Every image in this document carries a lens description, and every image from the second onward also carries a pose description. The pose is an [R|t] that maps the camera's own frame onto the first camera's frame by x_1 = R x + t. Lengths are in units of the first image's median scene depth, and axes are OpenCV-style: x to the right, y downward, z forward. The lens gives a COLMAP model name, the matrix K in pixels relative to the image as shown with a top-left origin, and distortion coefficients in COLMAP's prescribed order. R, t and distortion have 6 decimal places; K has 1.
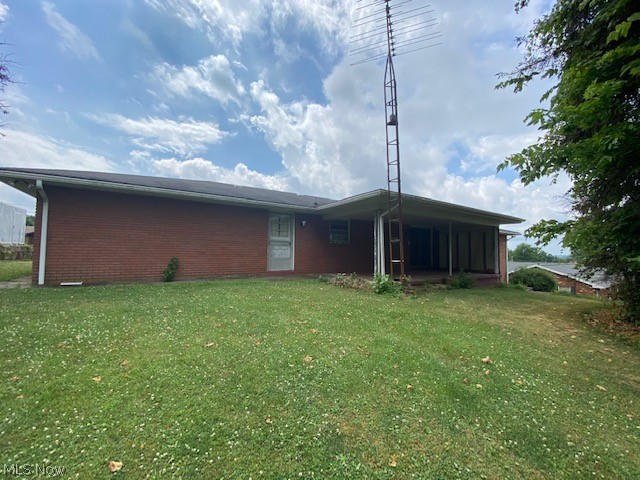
lens RADIAL K [[262.9, 0, 320.0], [0, 262.9, 240.0], [0, 0, 1]] dist [0.023535, -0.000010]
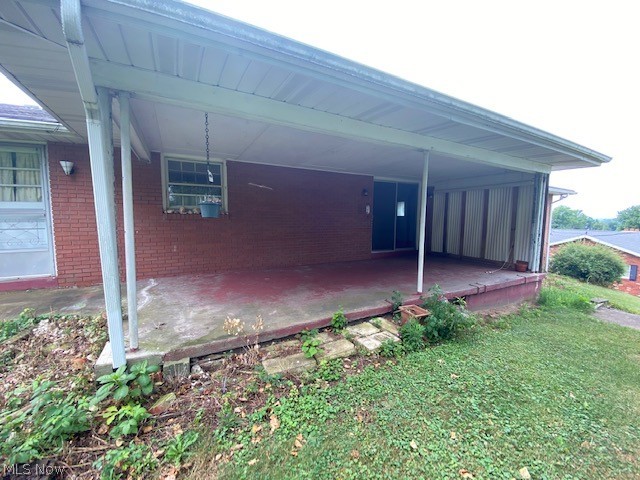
lens RADIAL K [[258.1, 0, 320.0], [0, 258.1, 240.0], [0, 0, 1]] dist [-0.001860, -0.000180]
pose [[0.995701, 0.005599, -0.092459, 0.299840], [0.007518, 0.989993, 0.140919, -0.003215], [0.092323, -0.141008, 0.985694, 0.480626]]
